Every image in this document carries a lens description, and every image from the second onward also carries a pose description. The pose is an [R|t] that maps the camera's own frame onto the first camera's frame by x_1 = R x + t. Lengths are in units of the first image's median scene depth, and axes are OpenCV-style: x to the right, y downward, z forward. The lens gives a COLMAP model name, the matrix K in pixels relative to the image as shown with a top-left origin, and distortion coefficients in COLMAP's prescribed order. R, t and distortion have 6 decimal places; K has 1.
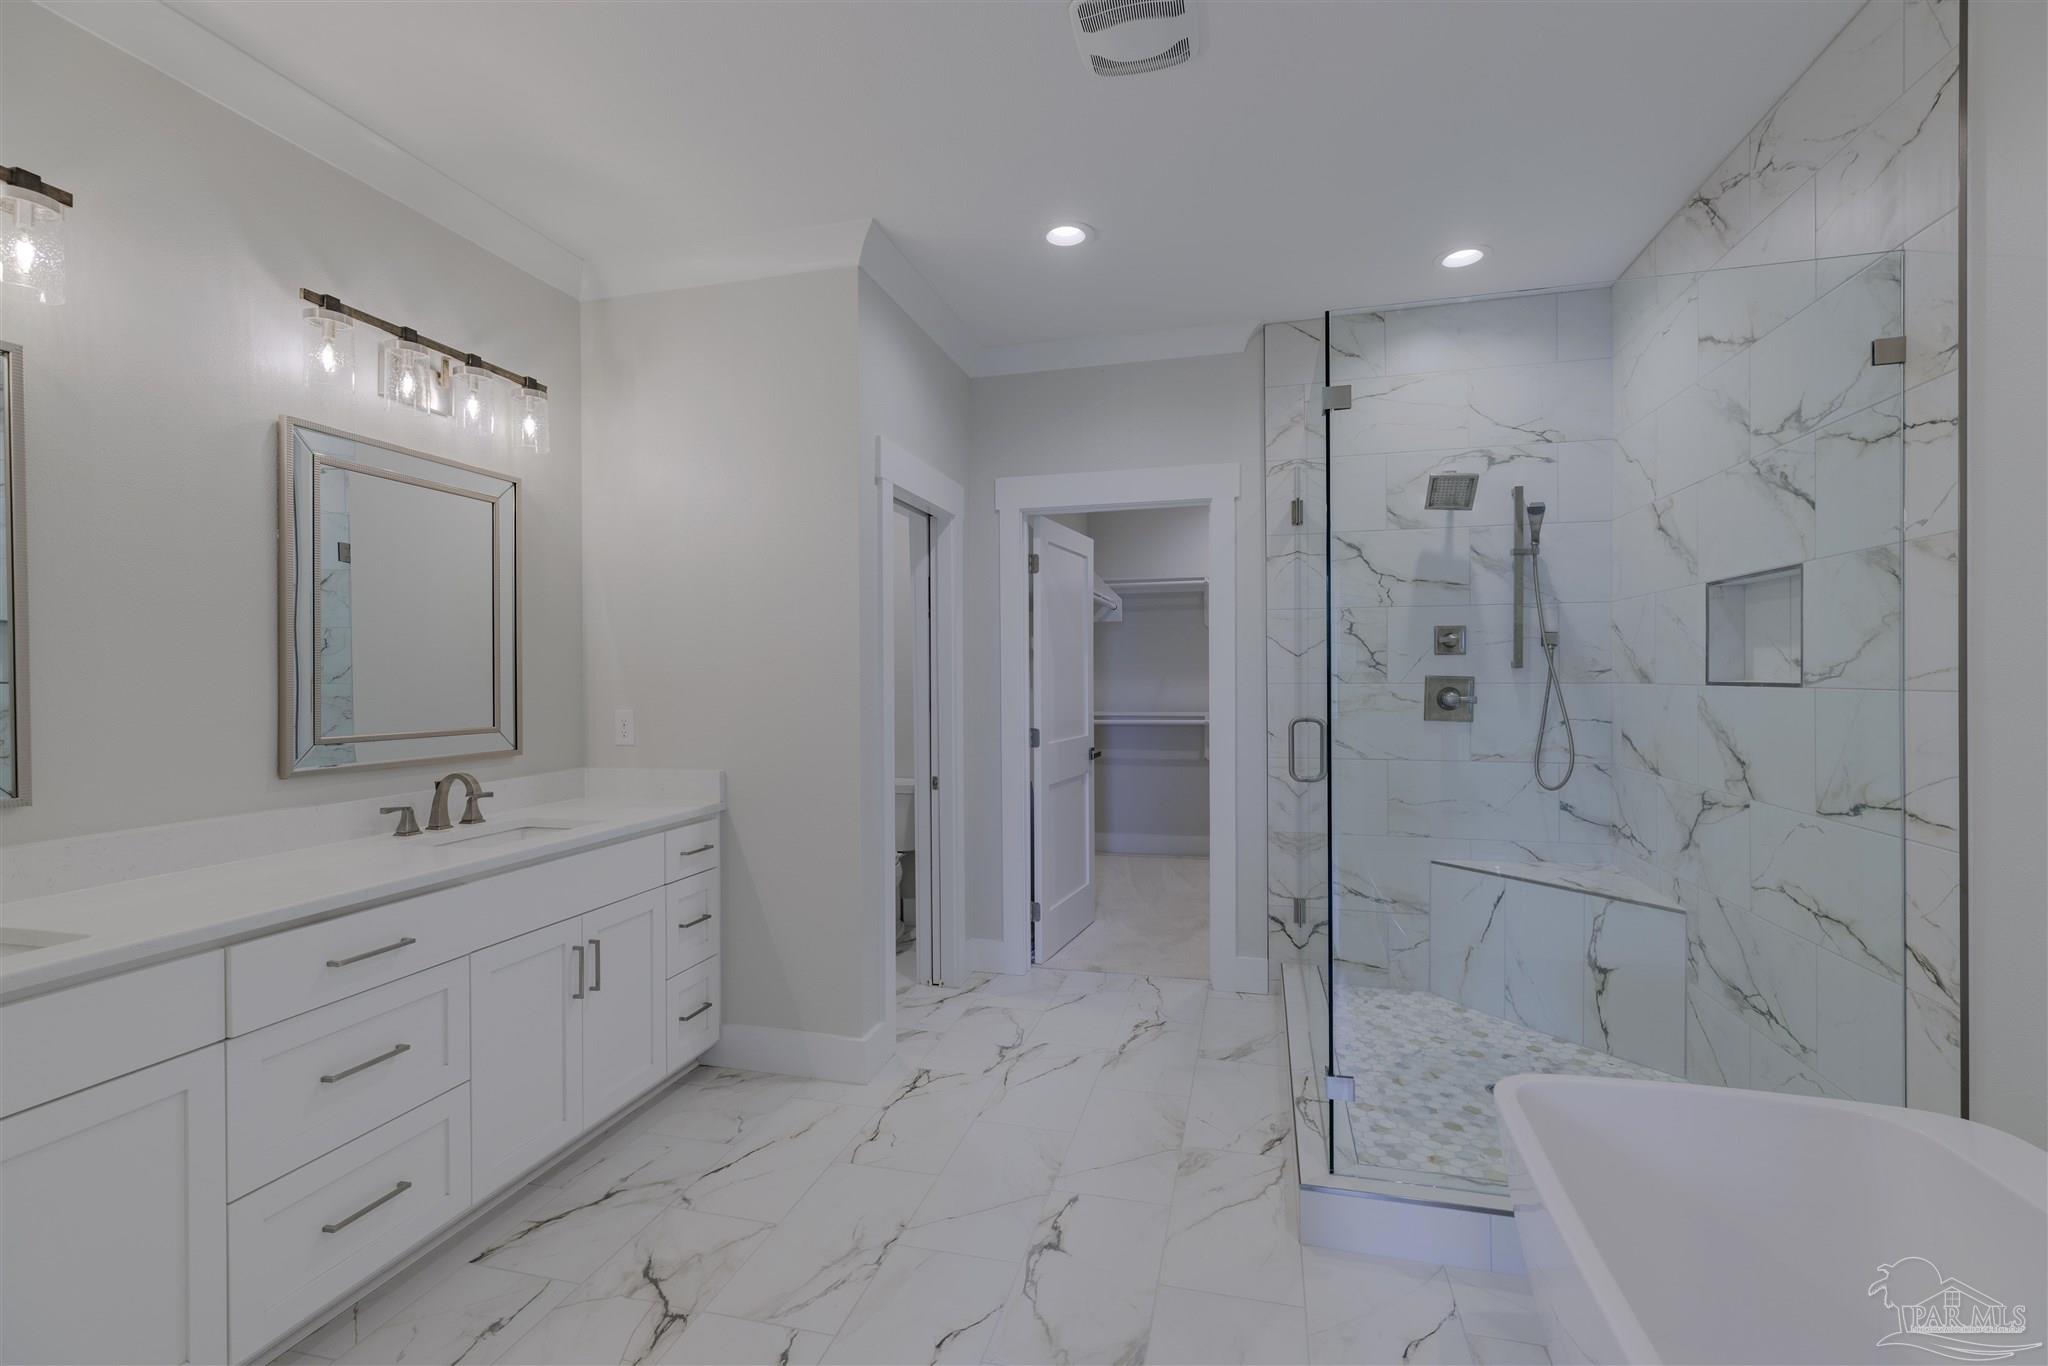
lens RADIAL K [[916.8, 0, 1021.2], [0, 916.8, 676.7], [0, 0, 1]] dist [0.002721, -0.000126]
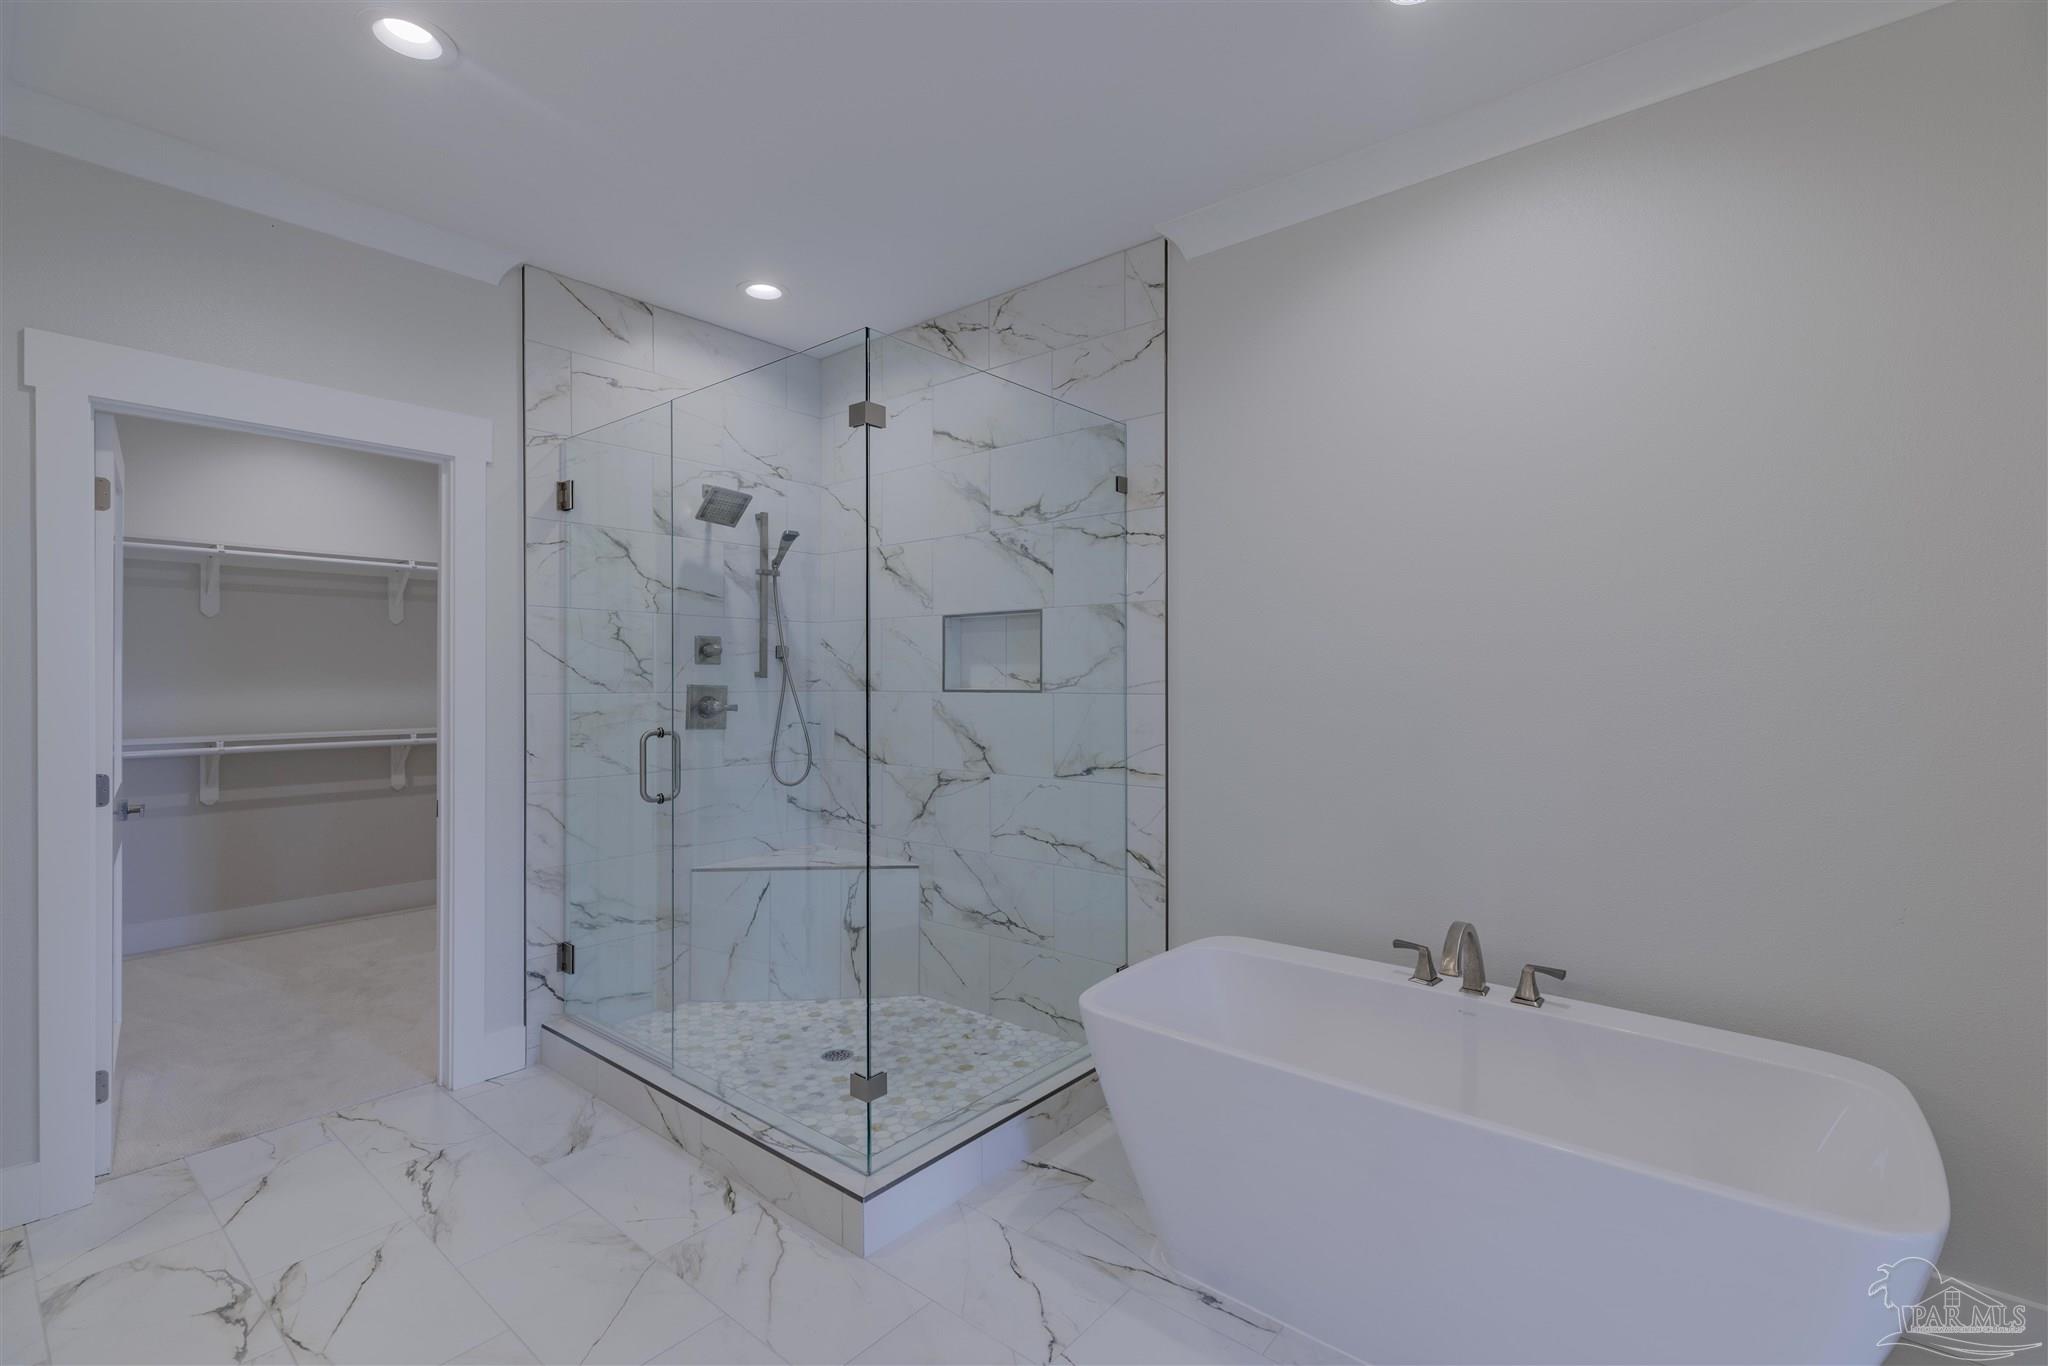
lens RADIAL K [[914.9, 0, 1018.7], [0, 914.9, 677.0], [0, 0, 1]] dist [0.002818, 0.000435]
pose [[0.426787, 0.007936, 0.904317, -0.364526], [0.000457, 0.999959, -0.008991, -0.000519], [-0.904352, 0.004250, 0.426766, 0.295937]]
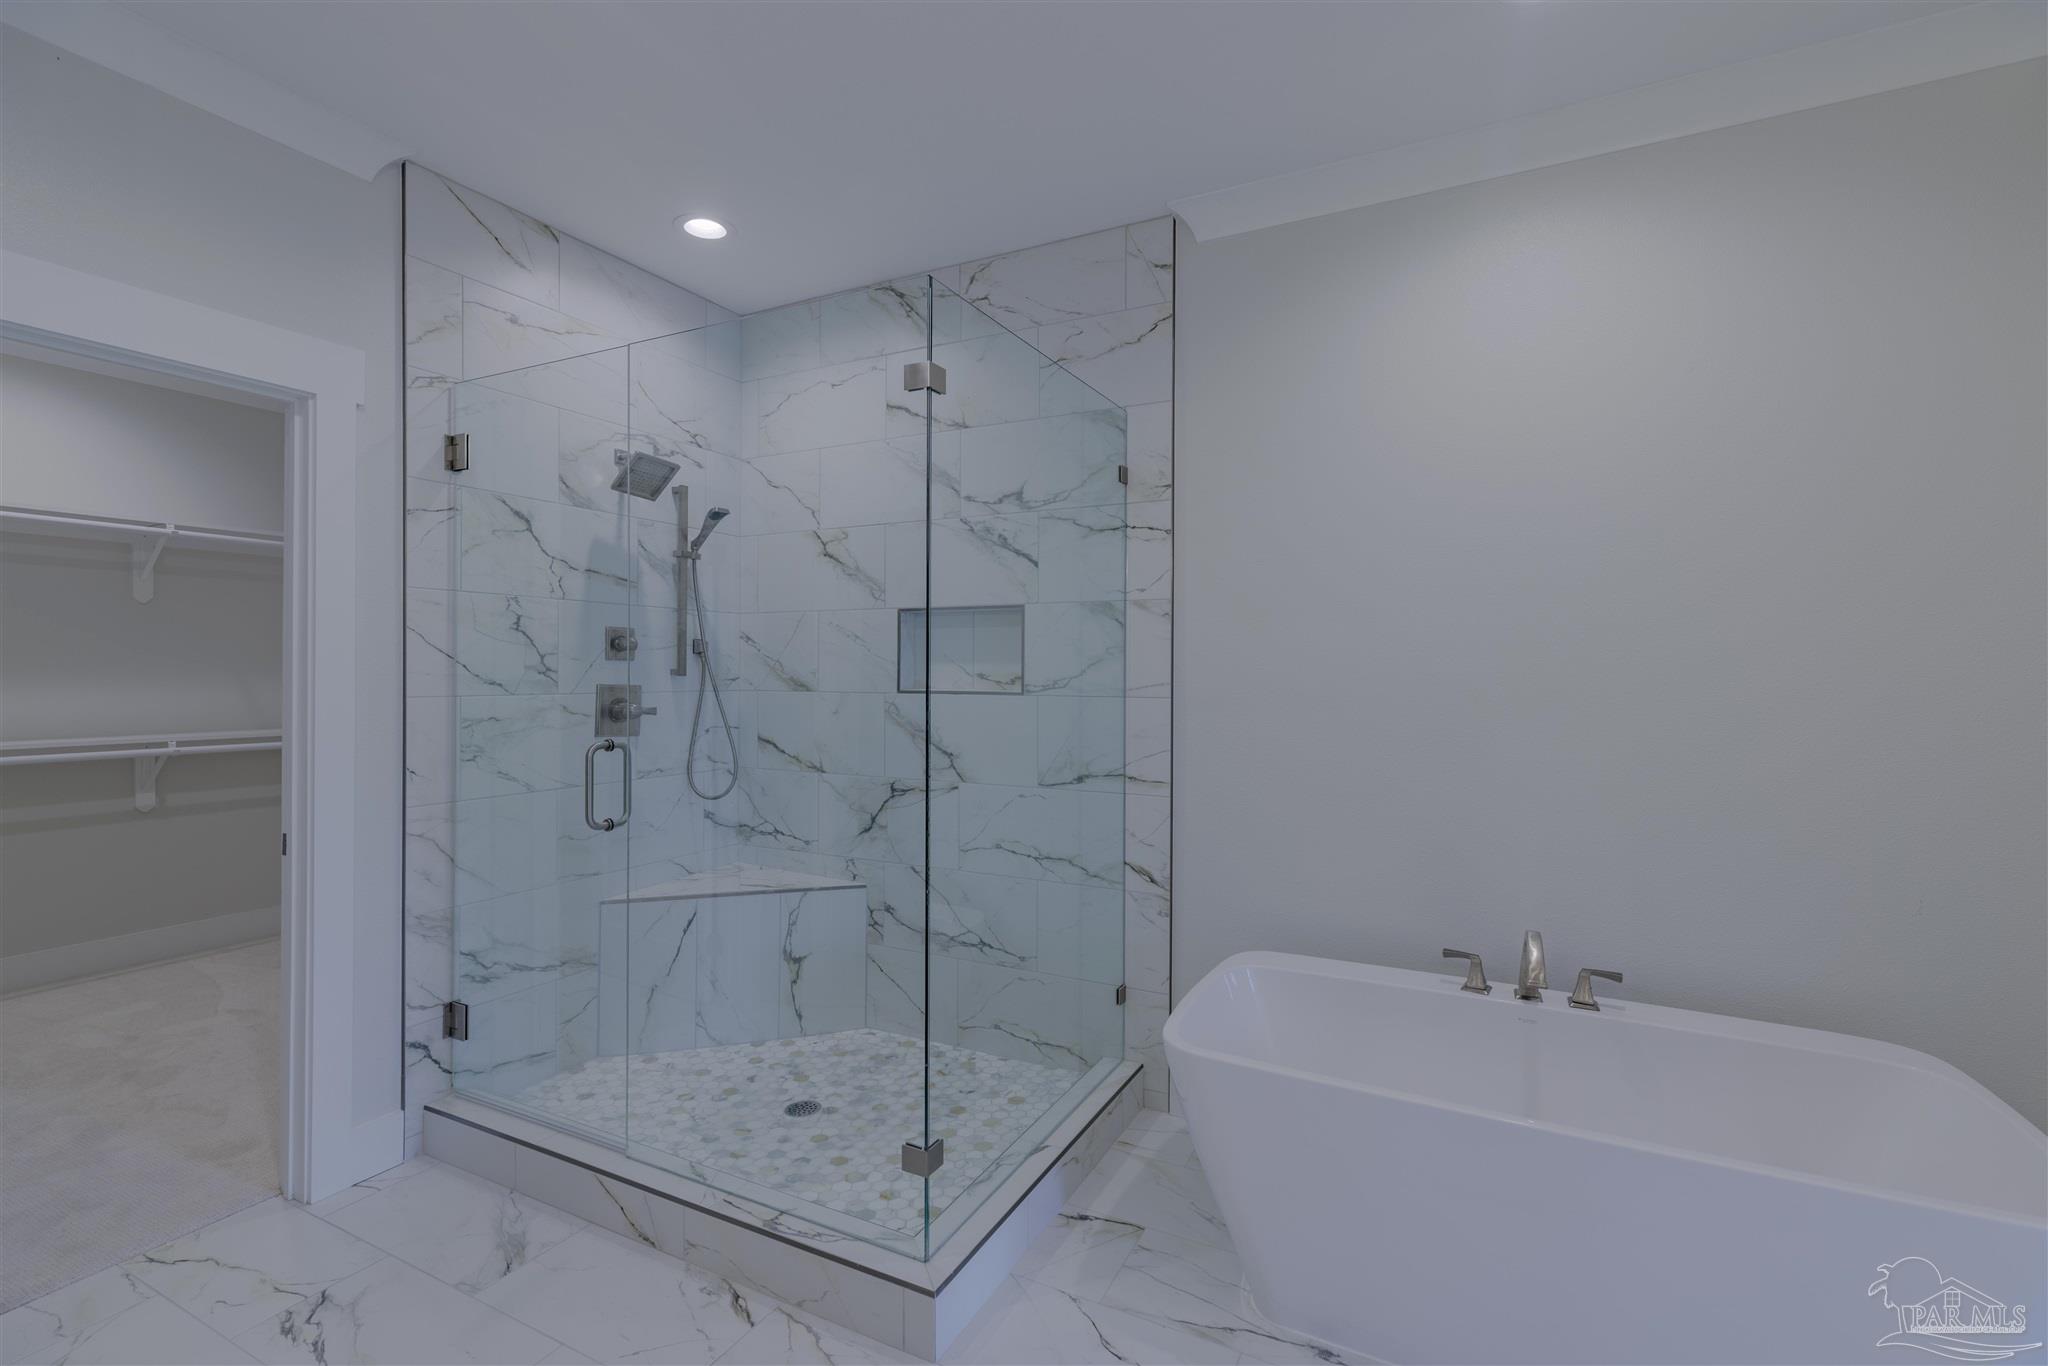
lens RADIAL K [[915.6, 0, 1020.6], [0, 915.6, 673.6], [0, 0, 1]] dist [0.003151, 0.000471]
pose [[0.221115, 0.005064, 0.975235, -0.354008], [-0.004106, 0.999982, -0.004261, -0.010788], [-0.975239, -0.003063, 0.221132, 0.513744]]
